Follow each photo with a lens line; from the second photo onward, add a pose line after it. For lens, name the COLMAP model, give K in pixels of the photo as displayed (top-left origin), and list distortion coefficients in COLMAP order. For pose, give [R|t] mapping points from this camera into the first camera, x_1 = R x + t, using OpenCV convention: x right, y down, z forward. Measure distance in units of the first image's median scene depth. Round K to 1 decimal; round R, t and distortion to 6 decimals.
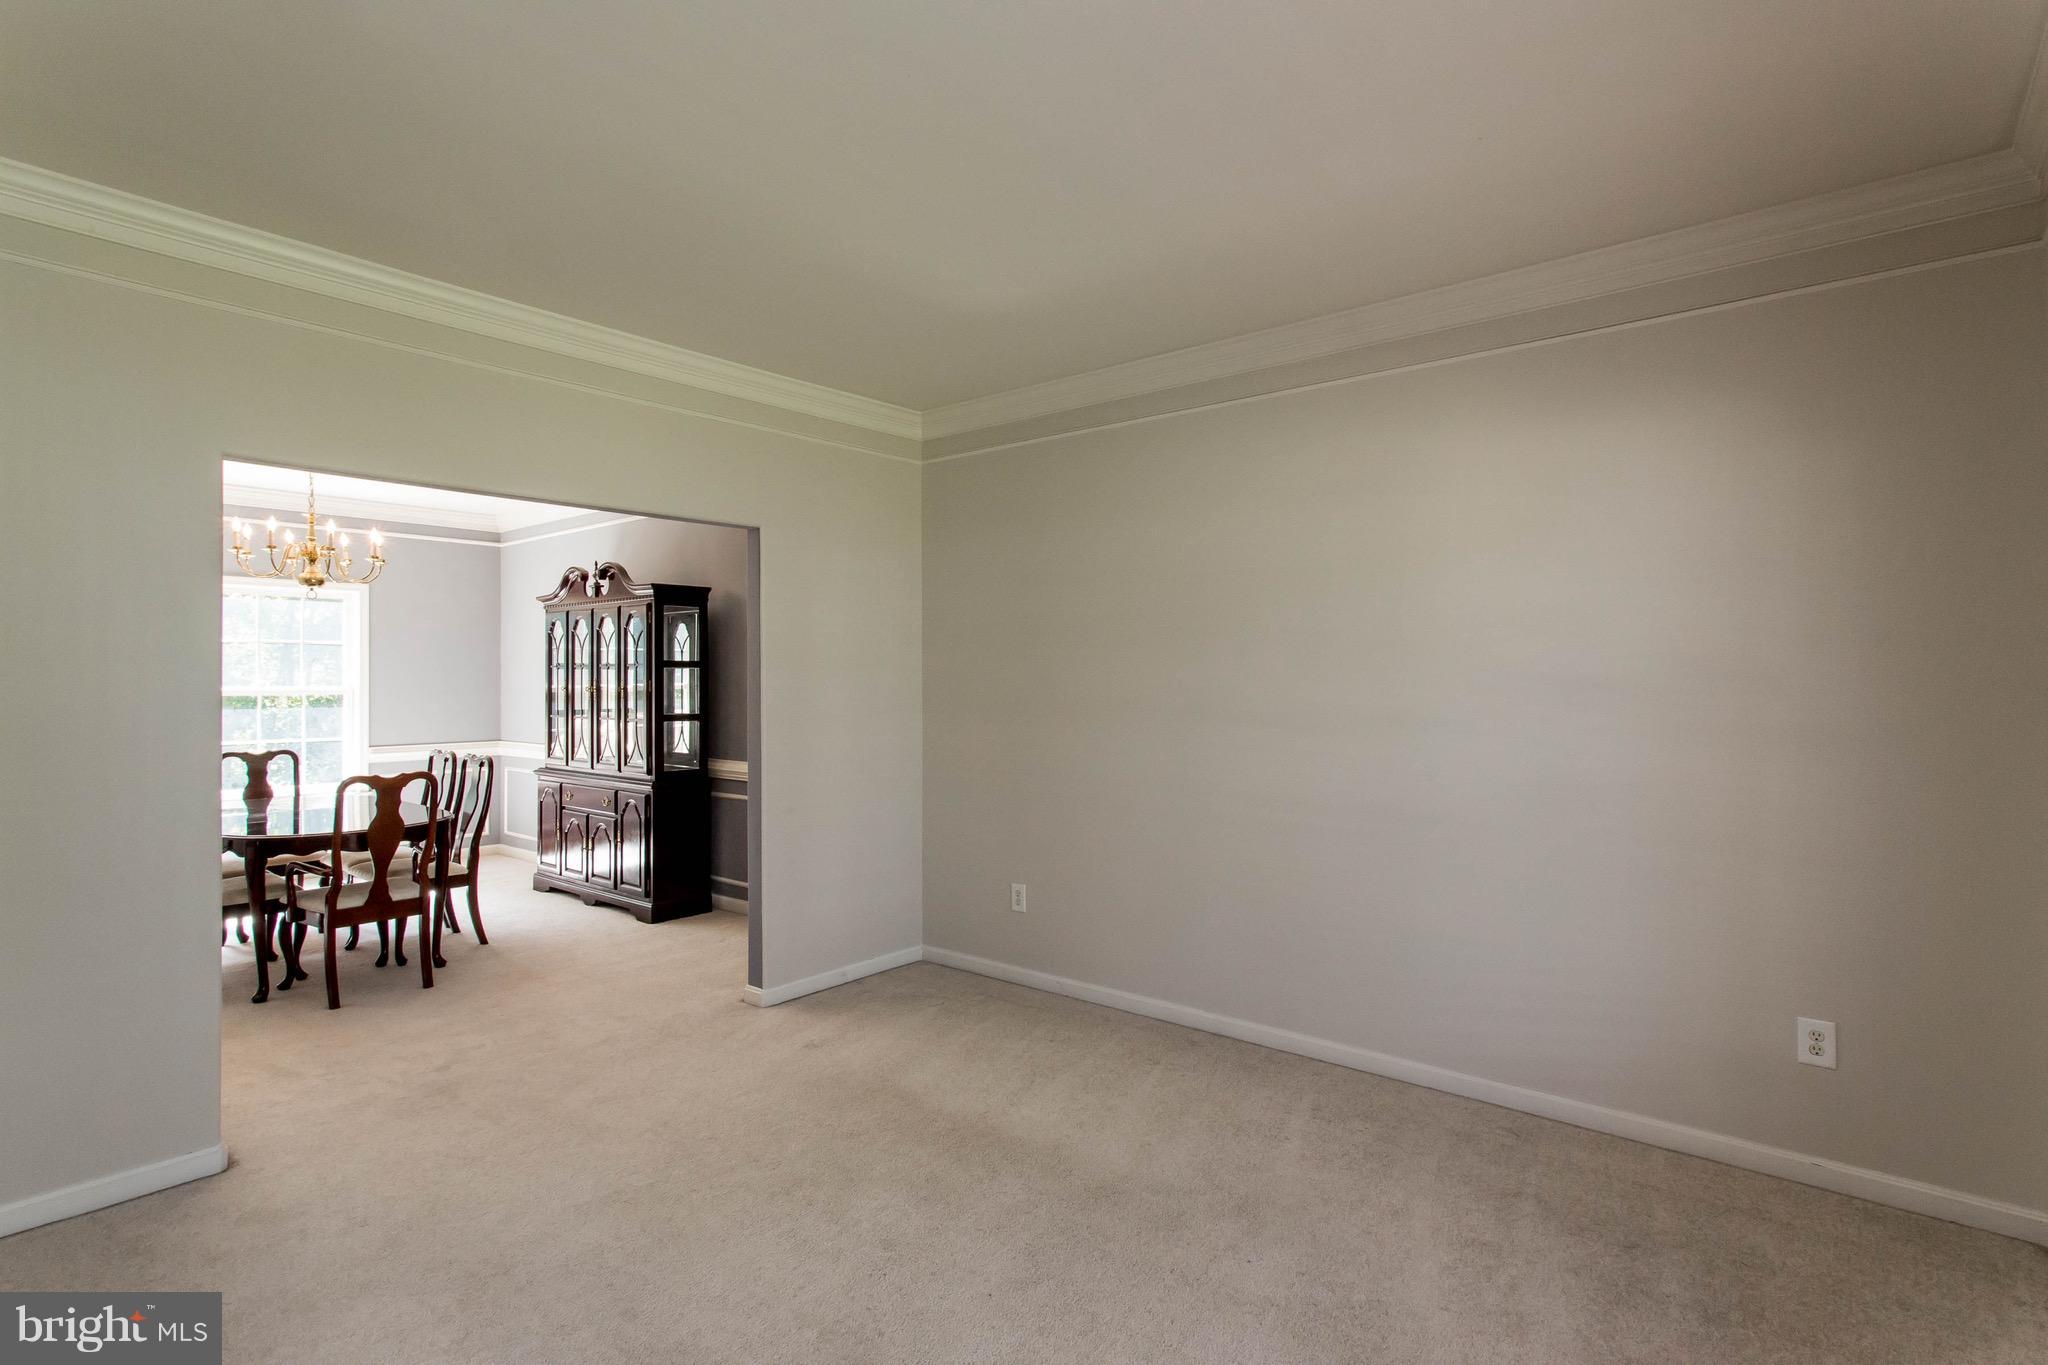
lens RADIAL K [[986.4, 0, 1037.4], [0, 986.4, 664.2], [0, 0, 1]] dist [0.003108, 0.000021]
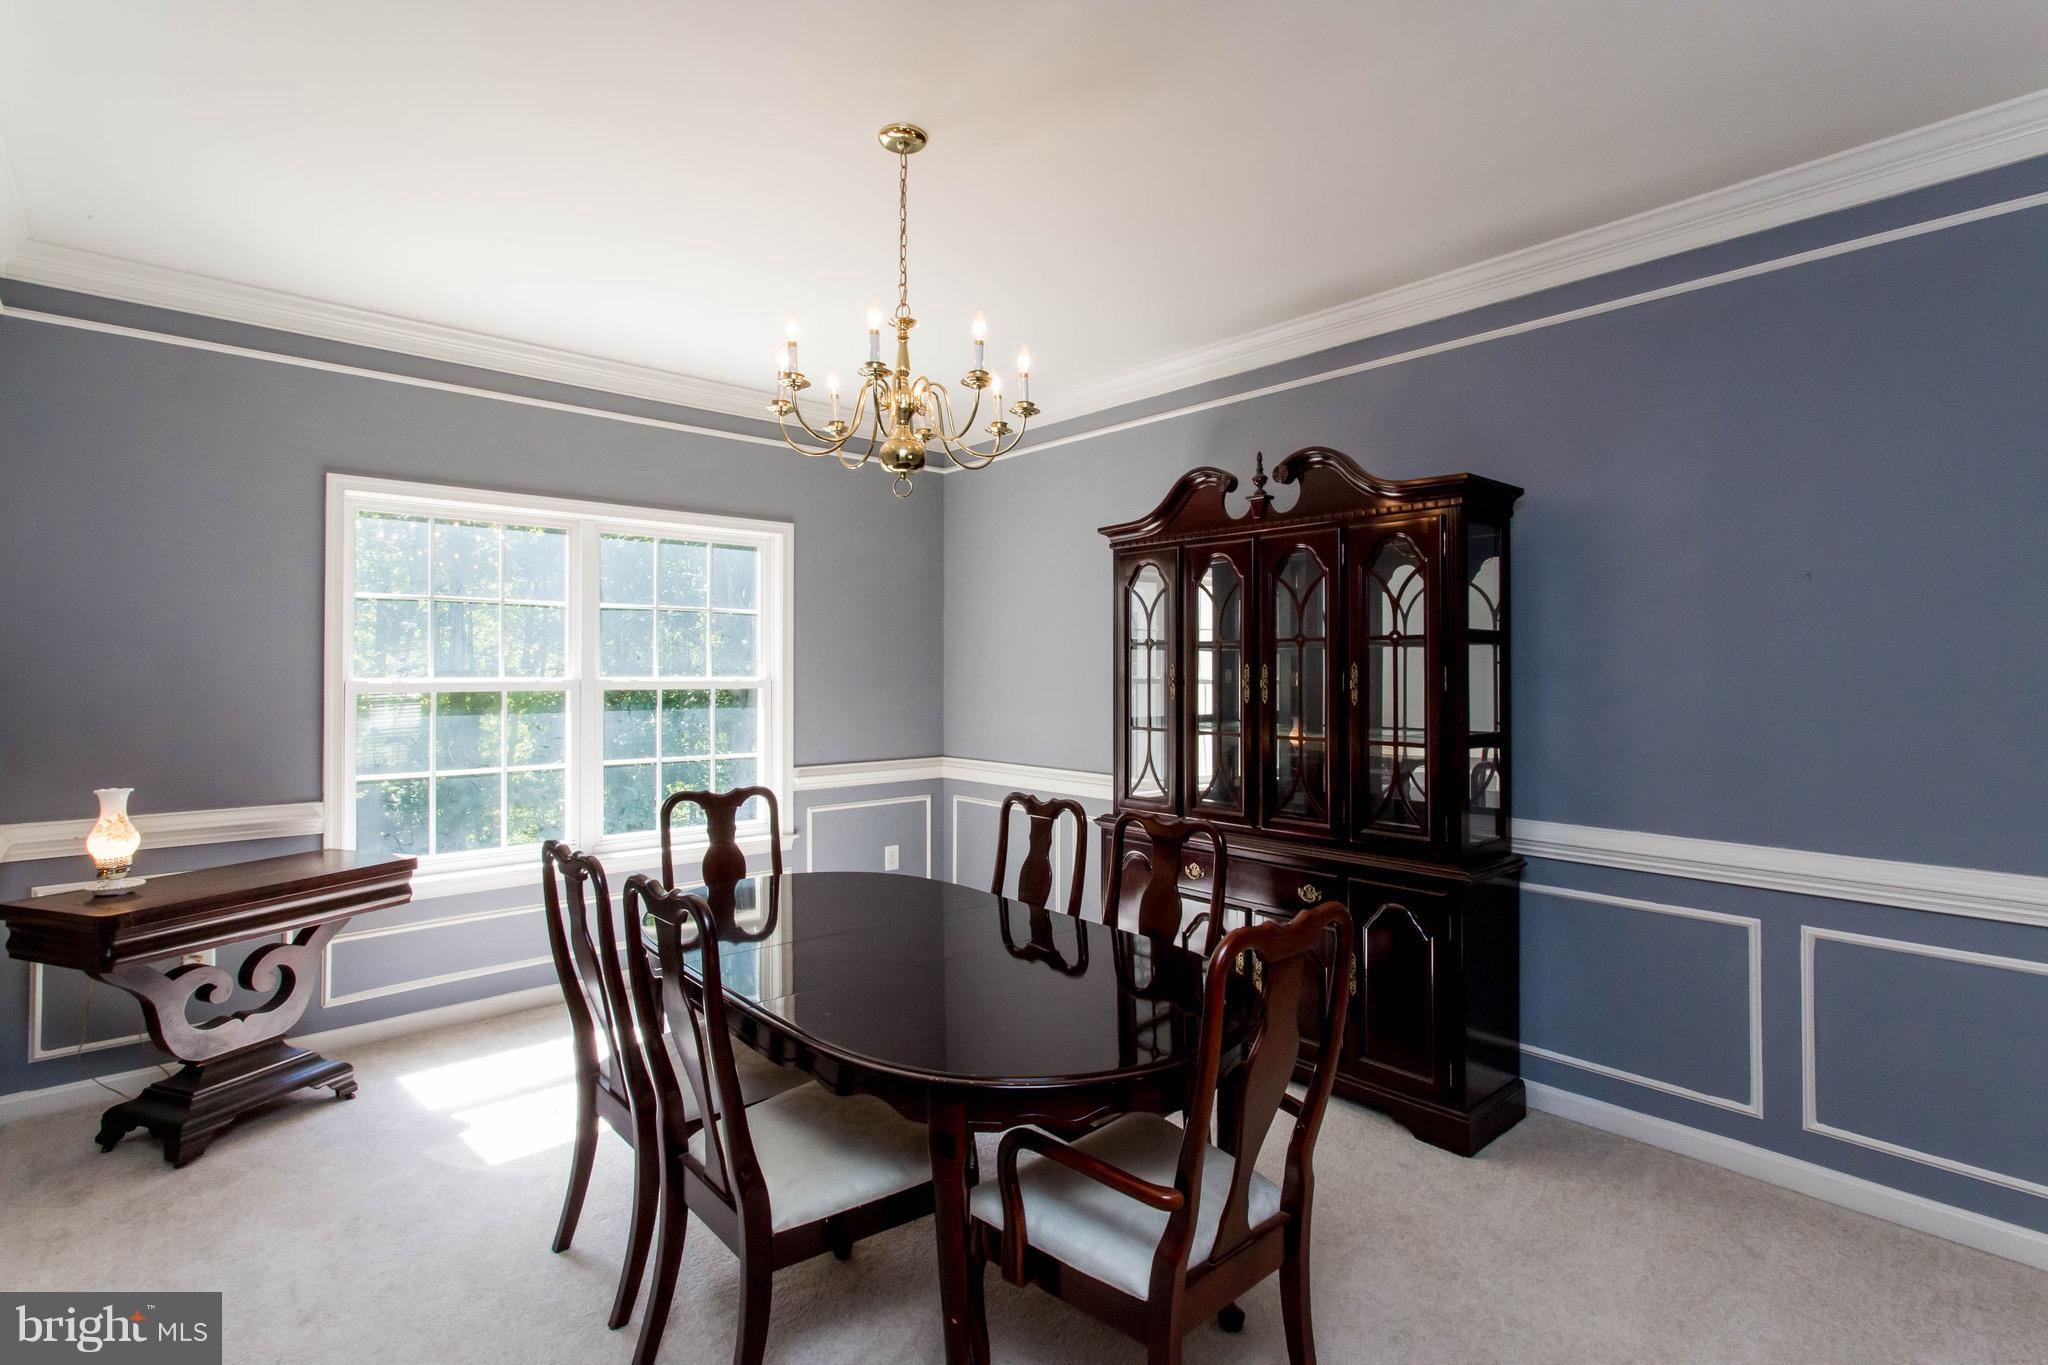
lens RADIAL K [[986.4, 0, 1037.4], [0, 986.4, 664.2], [0, 0, 1]] dist [0.003108, 0.000021]
pose [[0.988874, 0.002174, -0.148743, -0.441783], [-0.001436, 0.999986, 0.005072, 0.010663], [0.148752, -0.004802, 0.988863, 0.392834]]
